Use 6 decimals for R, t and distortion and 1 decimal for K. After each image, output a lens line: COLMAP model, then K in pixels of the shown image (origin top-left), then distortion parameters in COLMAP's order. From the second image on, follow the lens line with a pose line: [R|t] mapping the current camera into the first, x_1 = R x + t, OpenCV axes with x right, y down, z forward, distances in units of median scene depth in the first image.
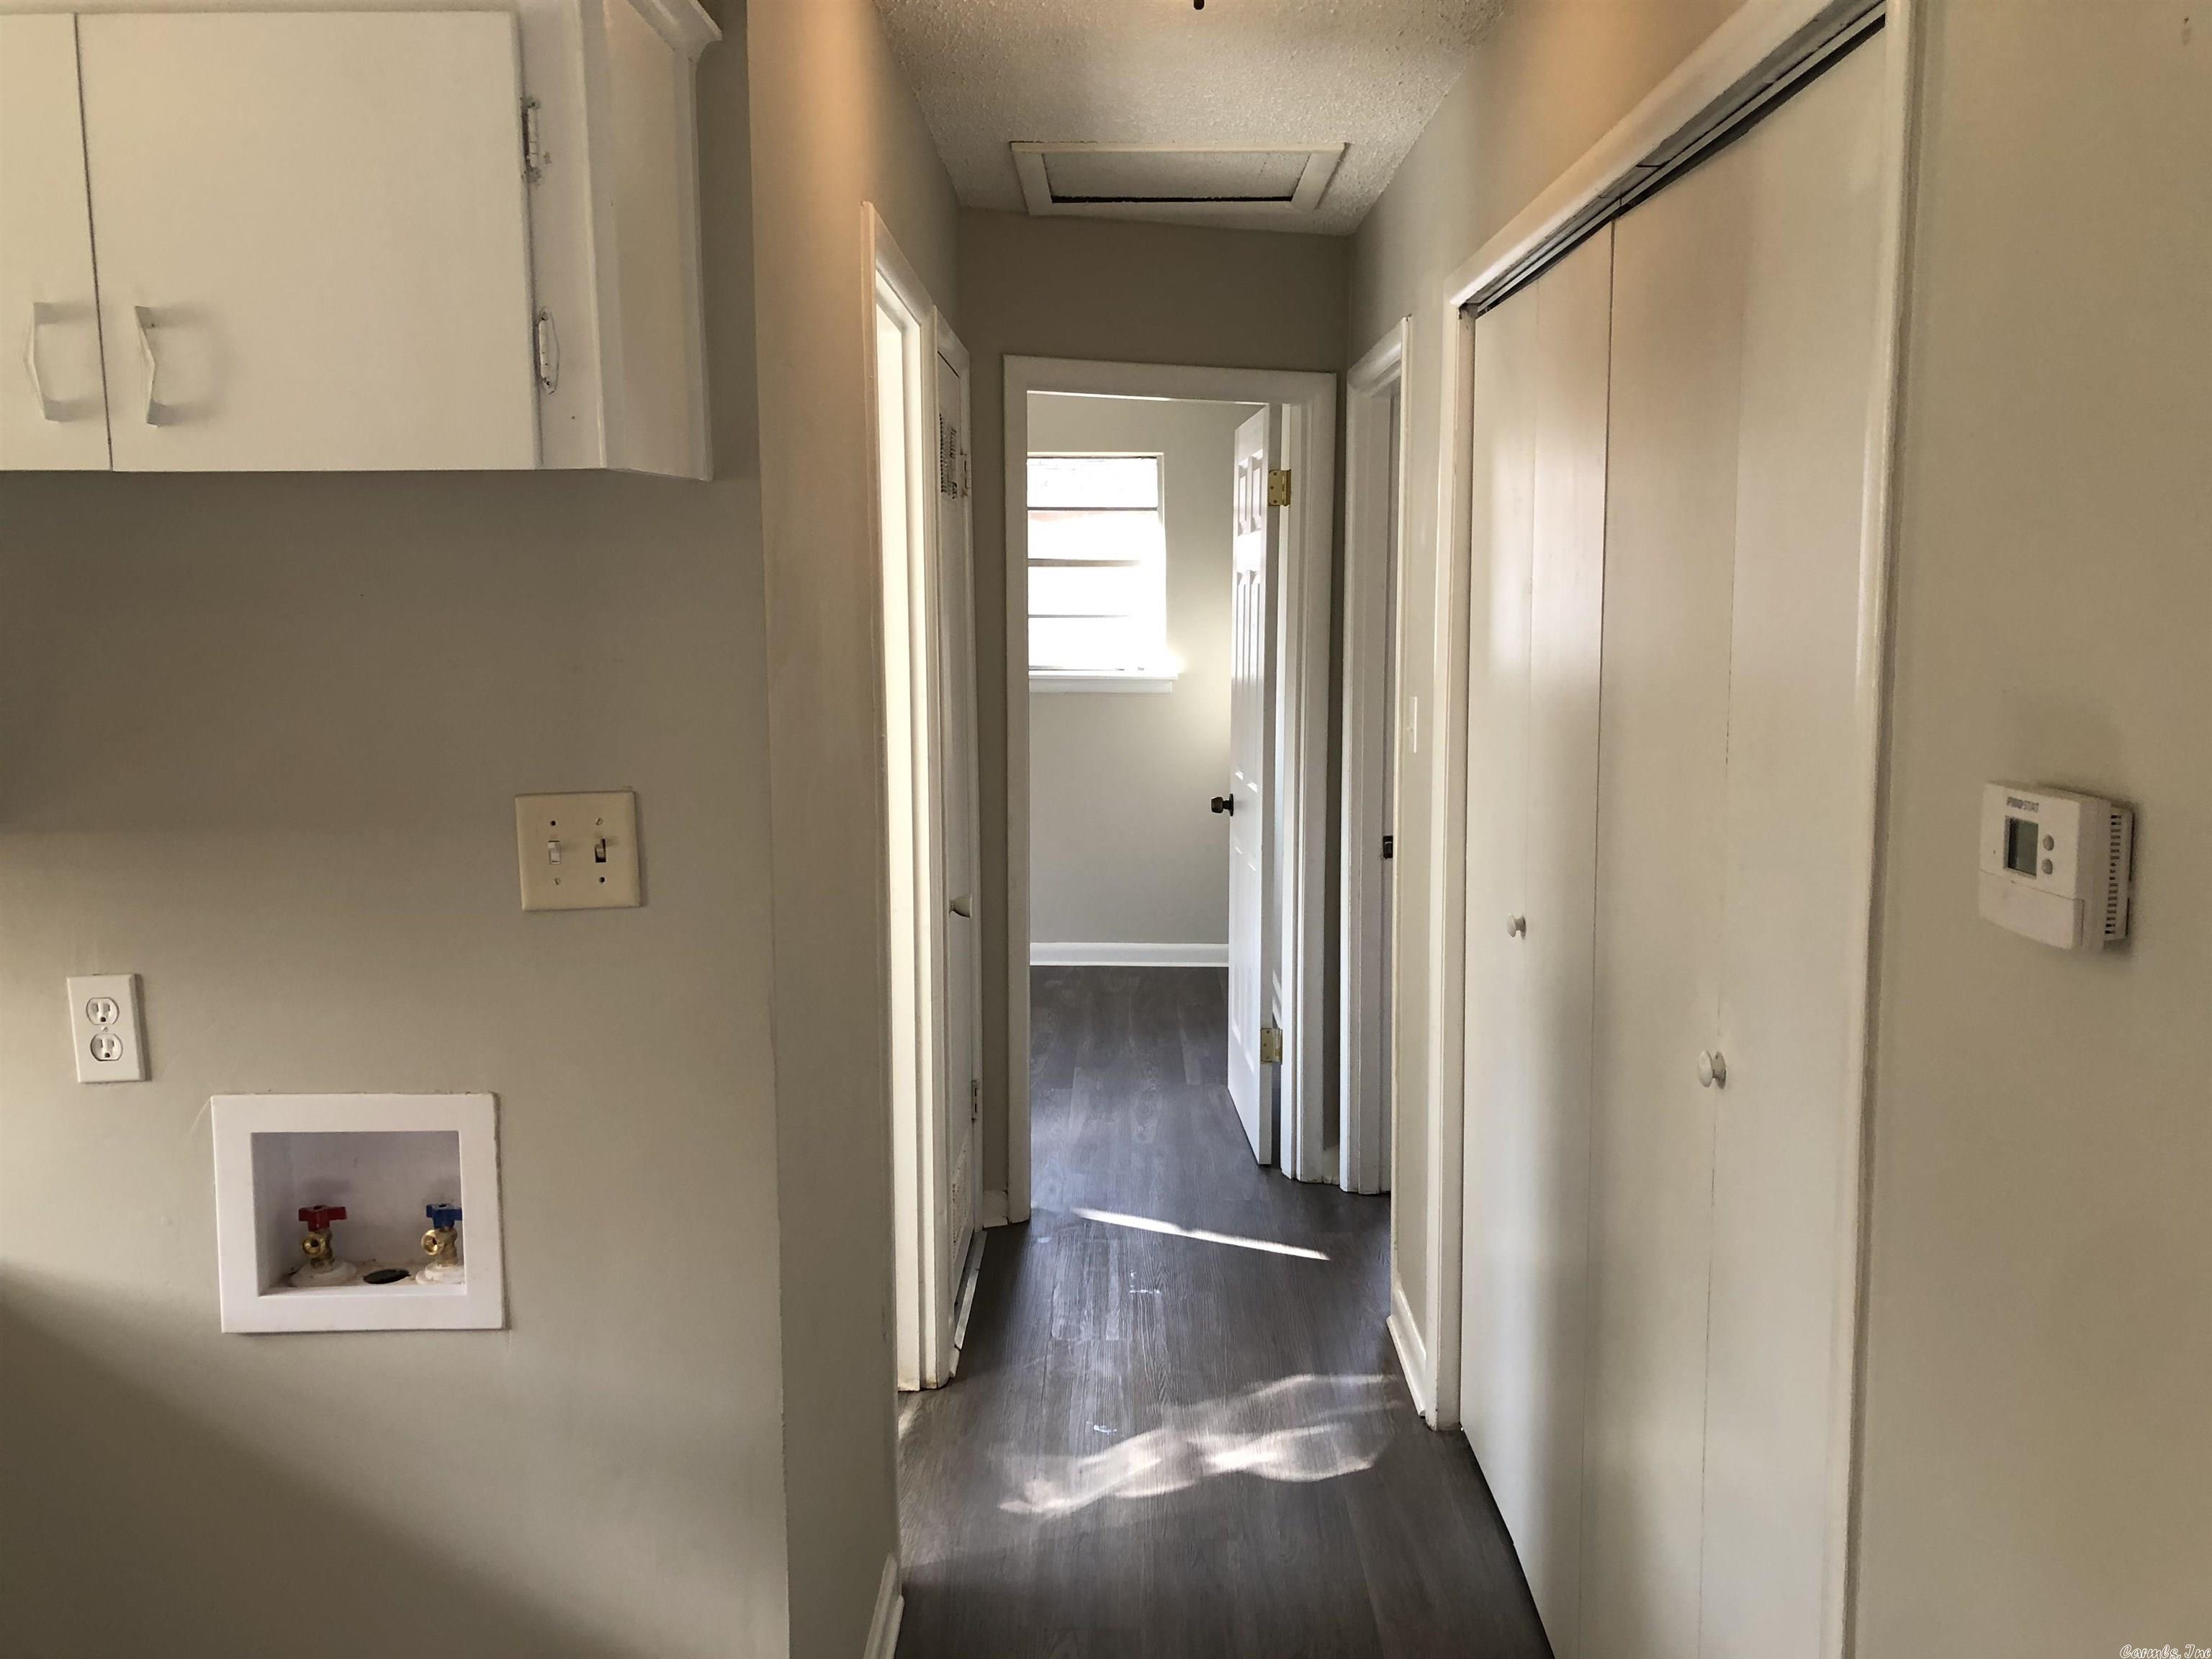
lens RADIAL K [[1830.5, 0, 1102.7], [0, 1830.5, 797.7], [0, 0, 1]] dist [0.001522, 0.002023]
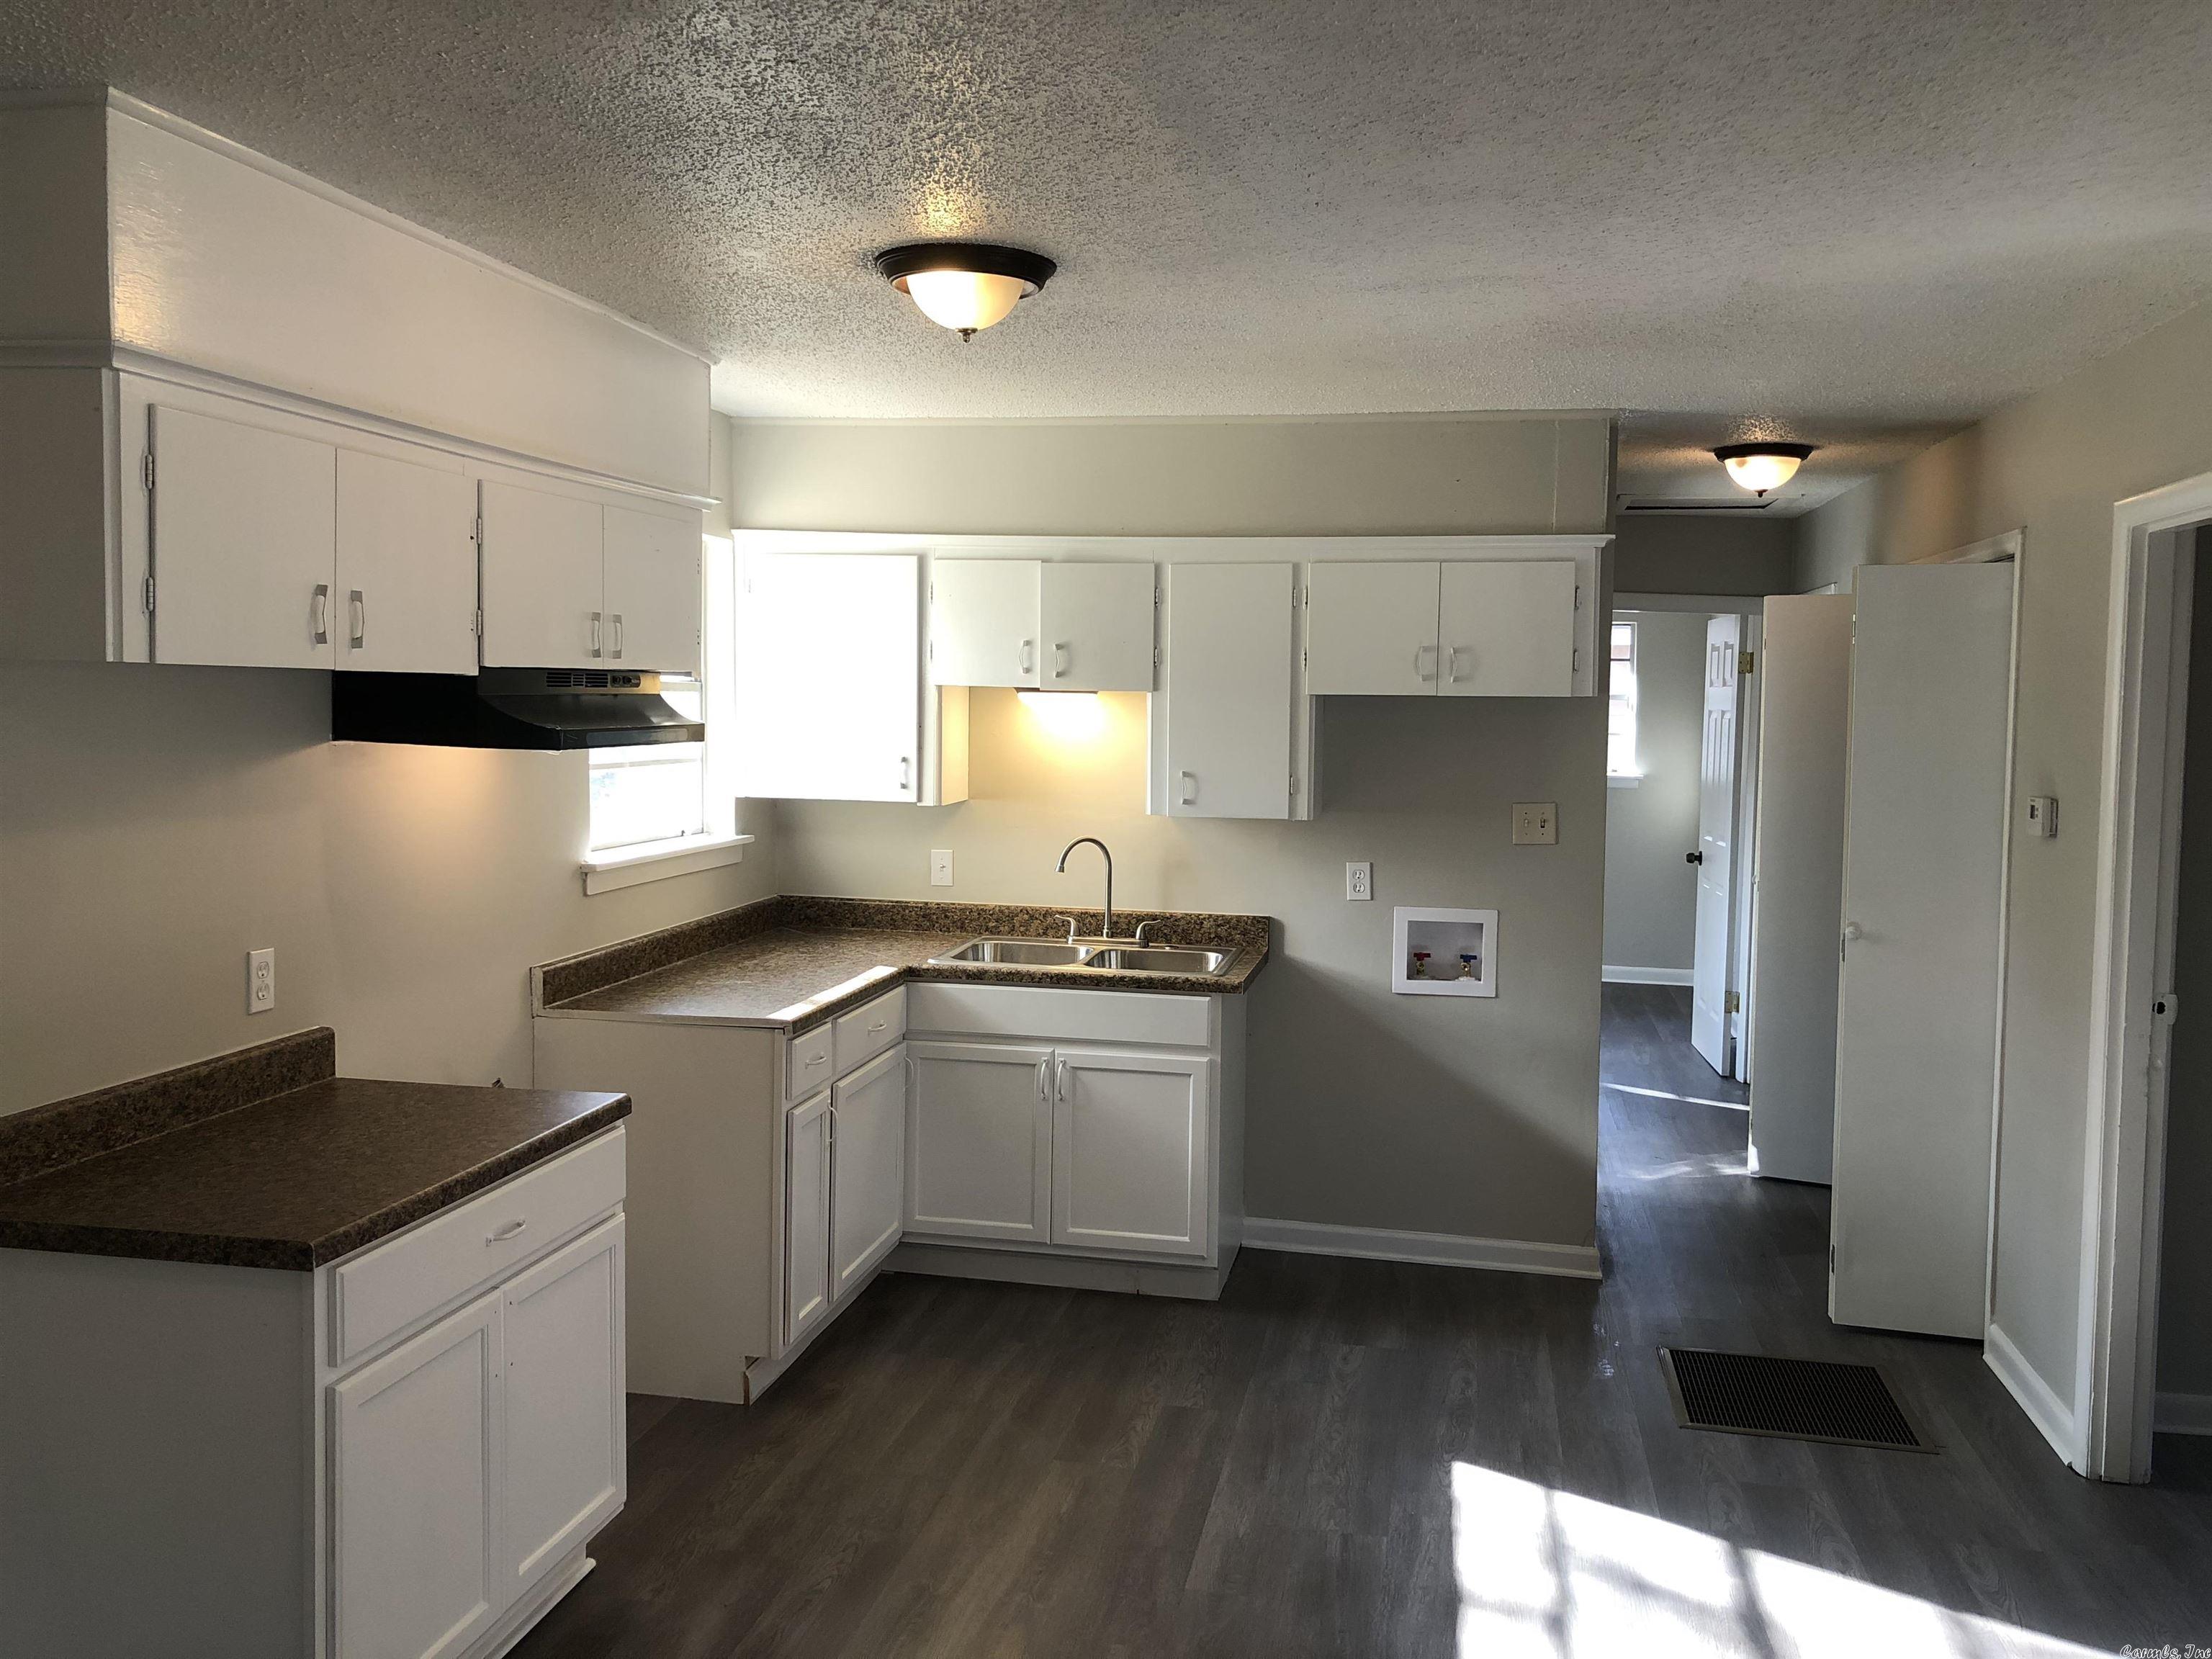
lens RADIAL K [[1828.1, 0, 1106.0], [0, 1828.1, 829.5], [0, 0, 1]] dist [0.050182, -0.018031]
pose [[0.982322, 0.029768, -0.184817, -0.231042], [-0.037270, 0.998611, -0.037251, 0.094007], [0.183451, 0.043481, 0.982067, -1.058754]]
